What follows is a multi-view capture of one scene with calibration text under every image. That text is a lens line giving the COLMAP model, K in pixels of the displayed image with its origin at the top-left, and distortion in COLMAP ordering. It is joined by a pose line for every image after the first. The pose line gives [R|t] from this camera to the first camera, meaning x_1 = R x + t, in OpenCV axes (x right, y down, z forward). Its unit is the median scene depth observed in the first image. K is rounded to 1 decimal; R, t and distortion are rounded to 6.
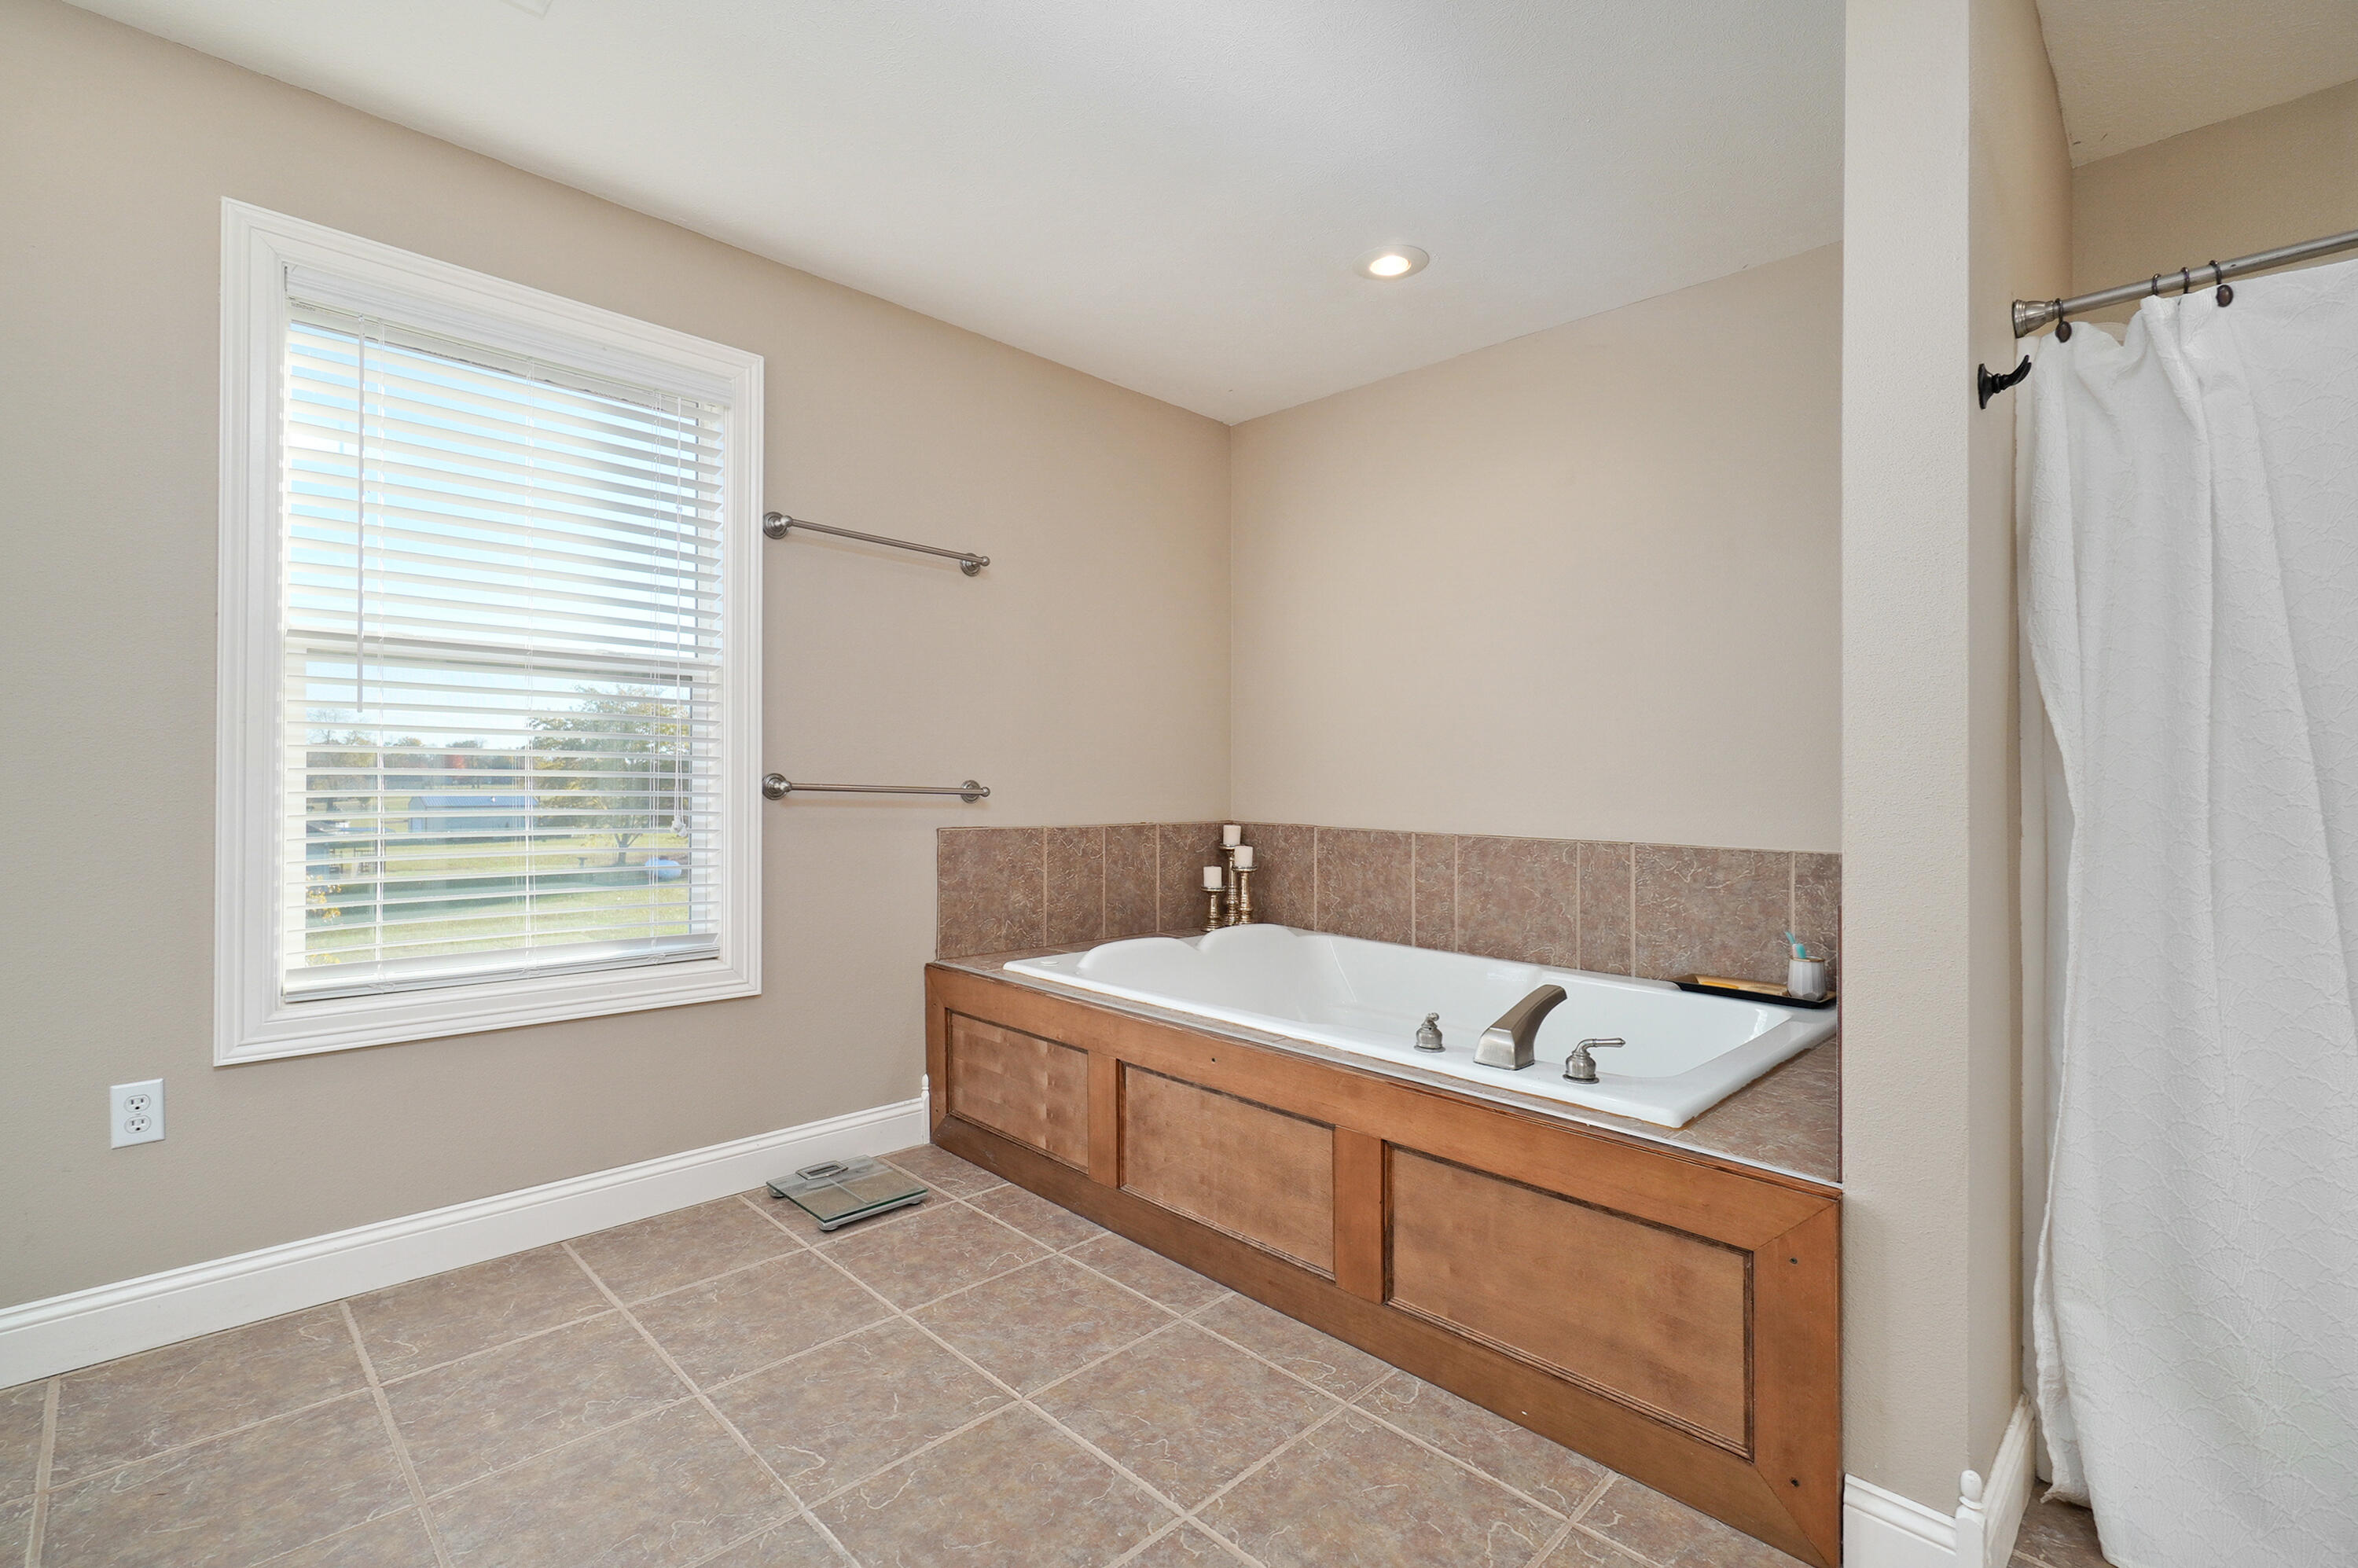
lens RADIAL K [[1002.5, 0, 1251.1], [0, 1002.5, 719.2], [0, 0, 1]] dist [-0.002596, 0.000137]
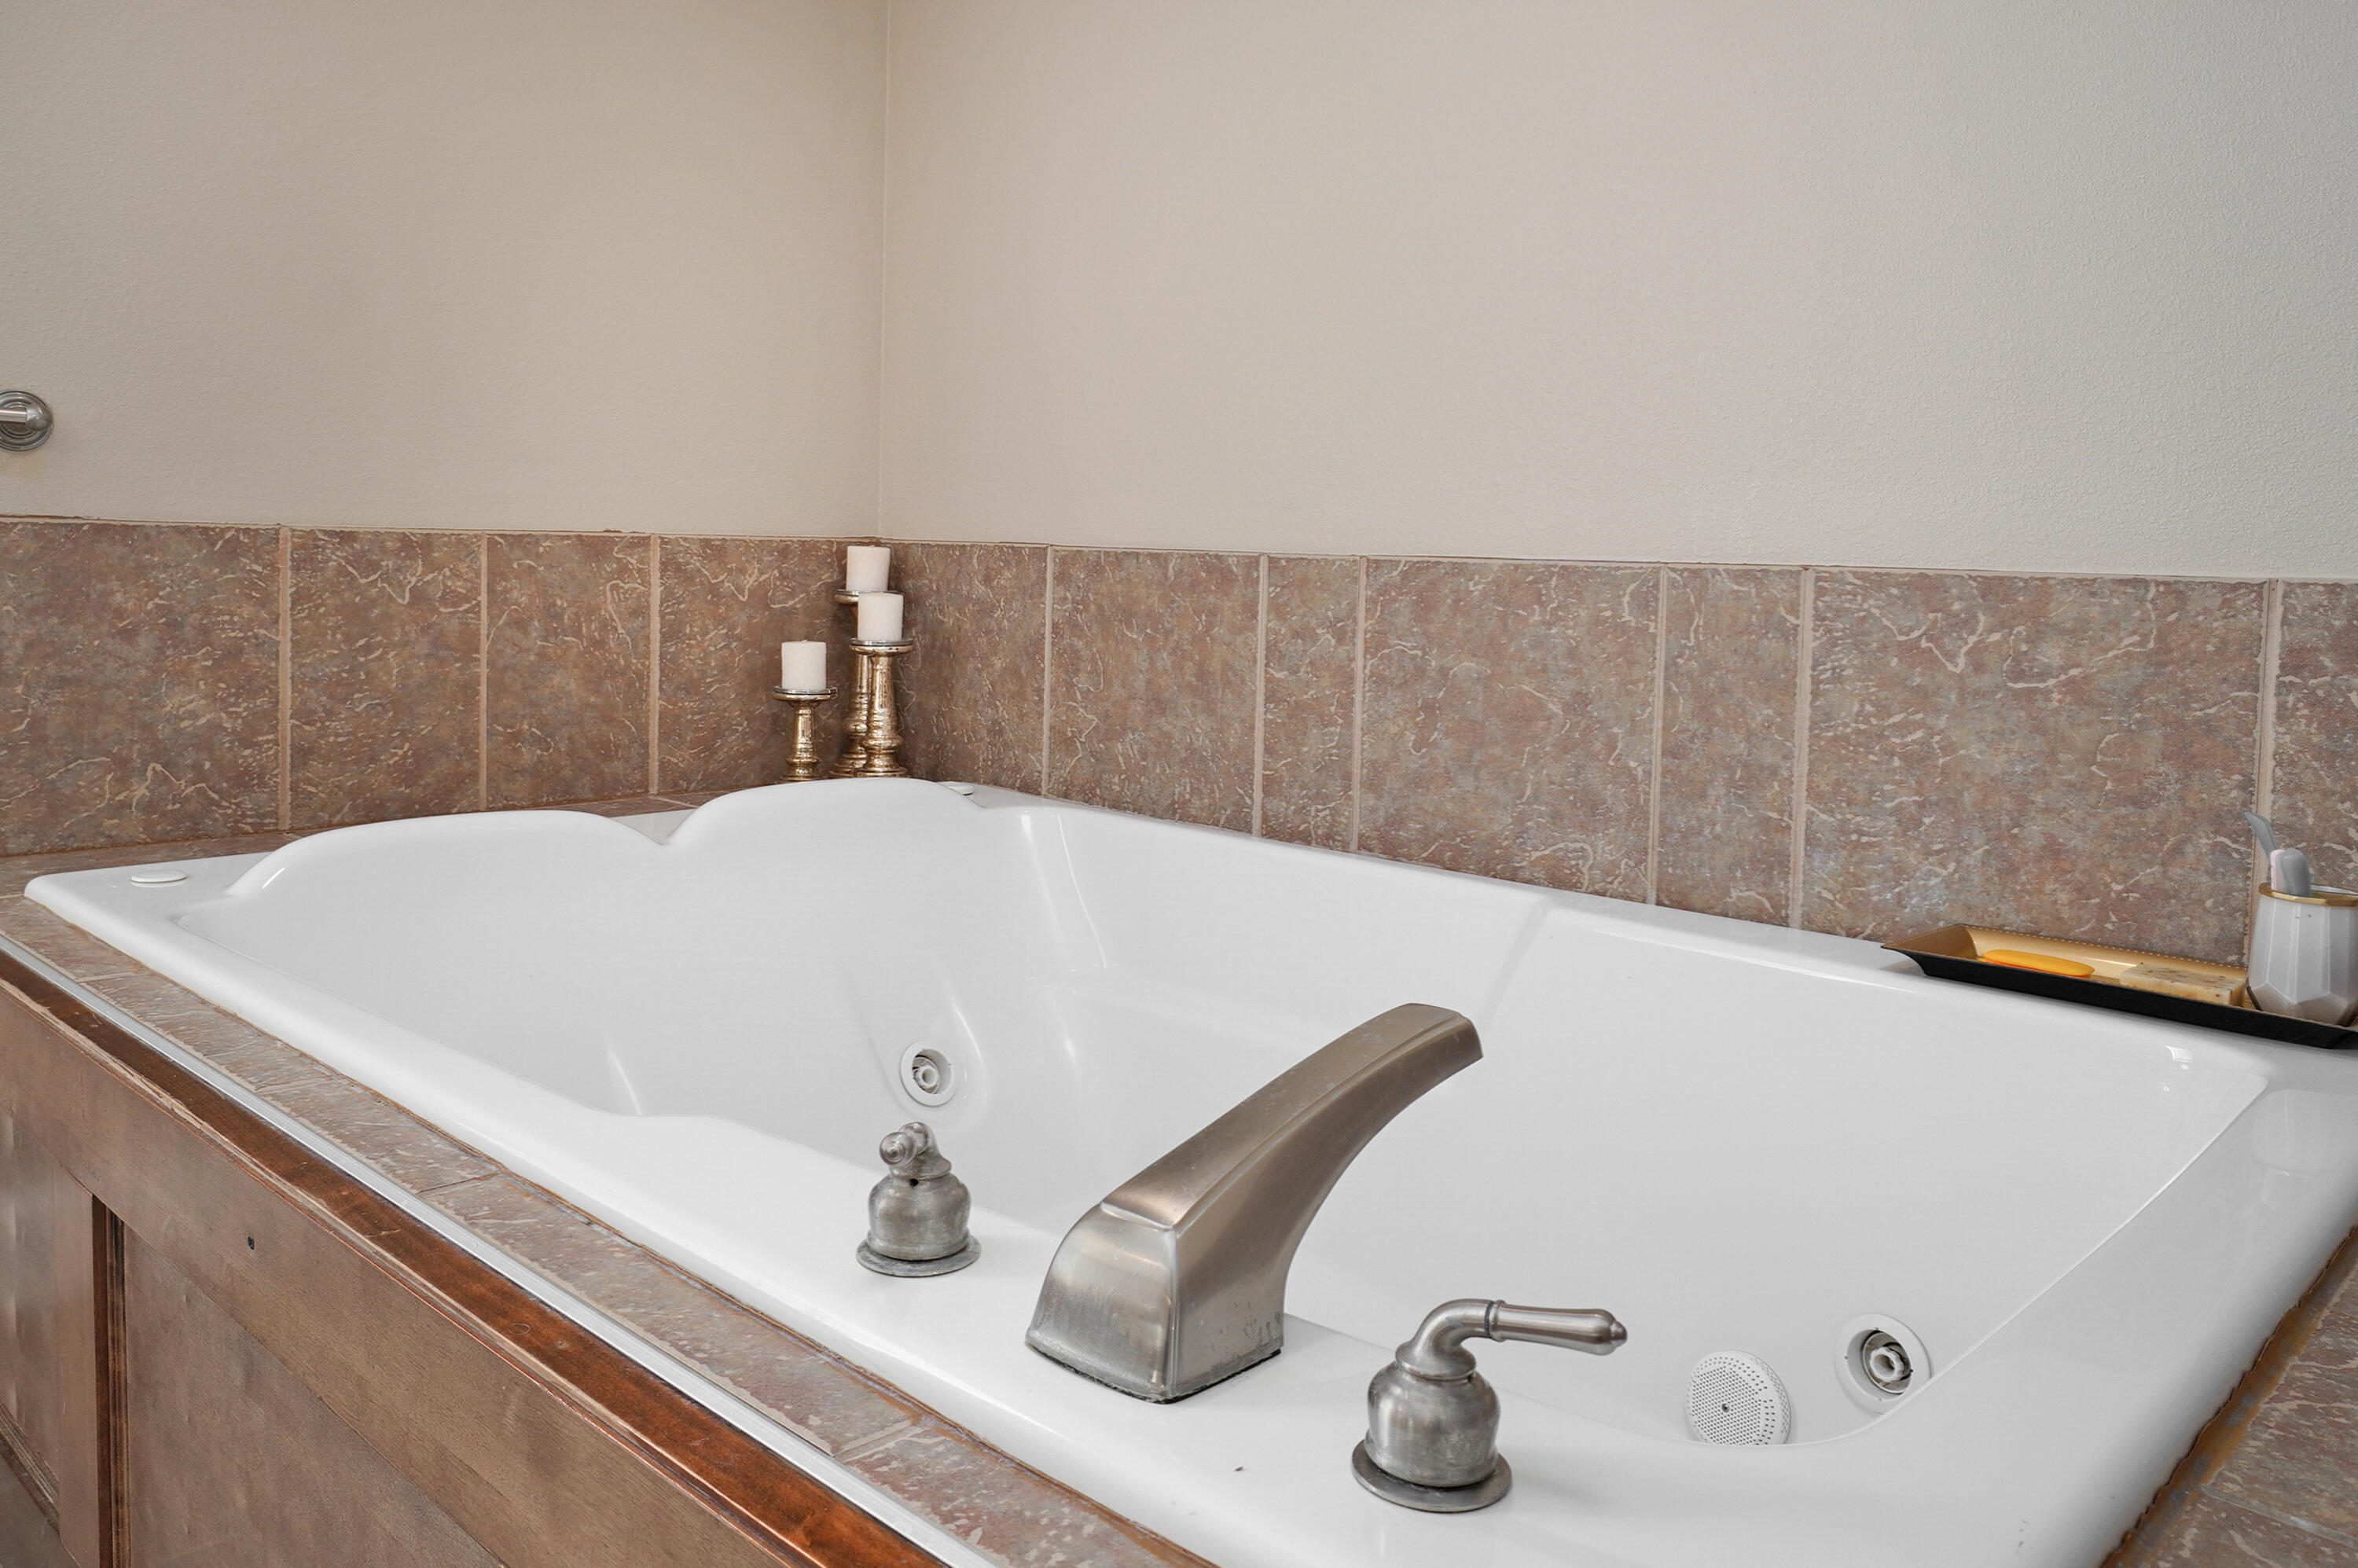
lens RADIAL K [[1687.9, 0, 1174.7], [0, 1687.9, 603.6], [0, 0, 1]] dist [0.003903, -0.001900]
pose [[0.999627, 0.005183, -0.026823, 0.170388], [-0.002535, 0.995197, 0.097858, 0.079096], [0.027201, -0.097754, 0.994839, 0.389957]]
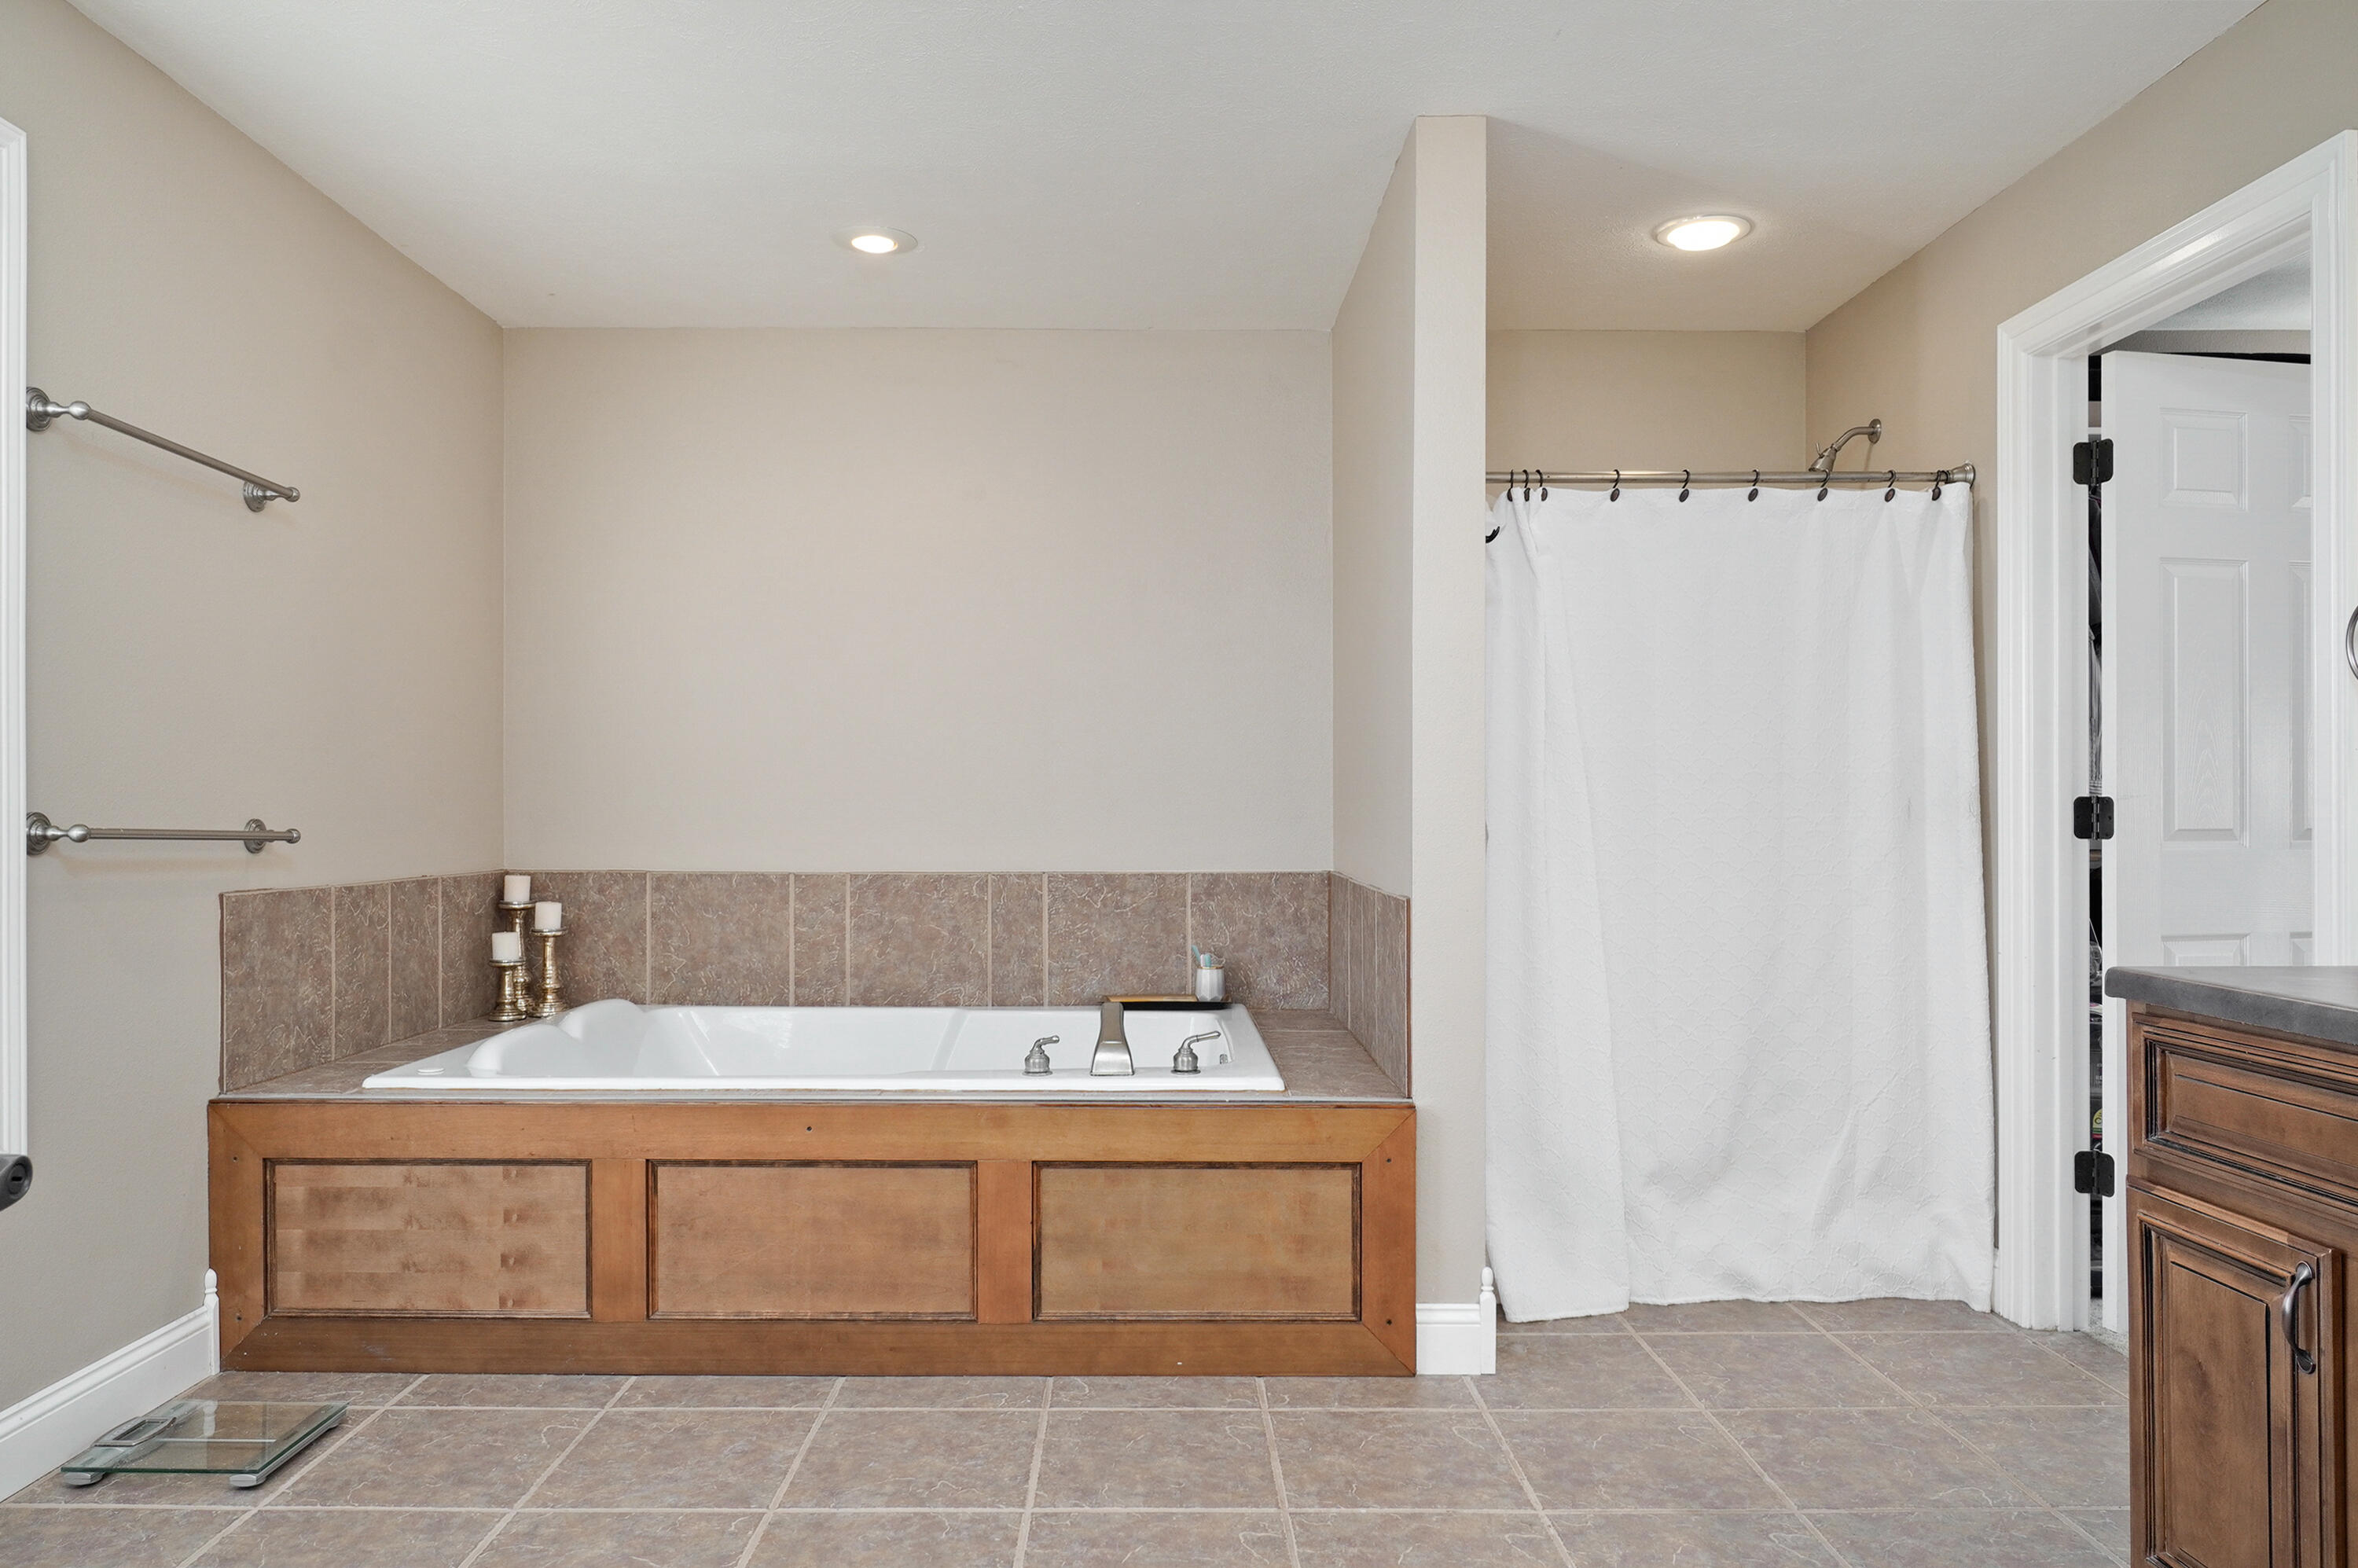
lens RADIAL K [[1345.6, 0, 1176.2], [0, 1345.6, 686.0], [0, 0, 1]] dist [-0.001135, 0.000643]
pose [[0.730686, 0.052720, 0.680675, -0.456126], [-0.032457, 0.998569, -0.042500, -0.009505], [-0.681942, 0.008962, 0.731352, -0.073823]]
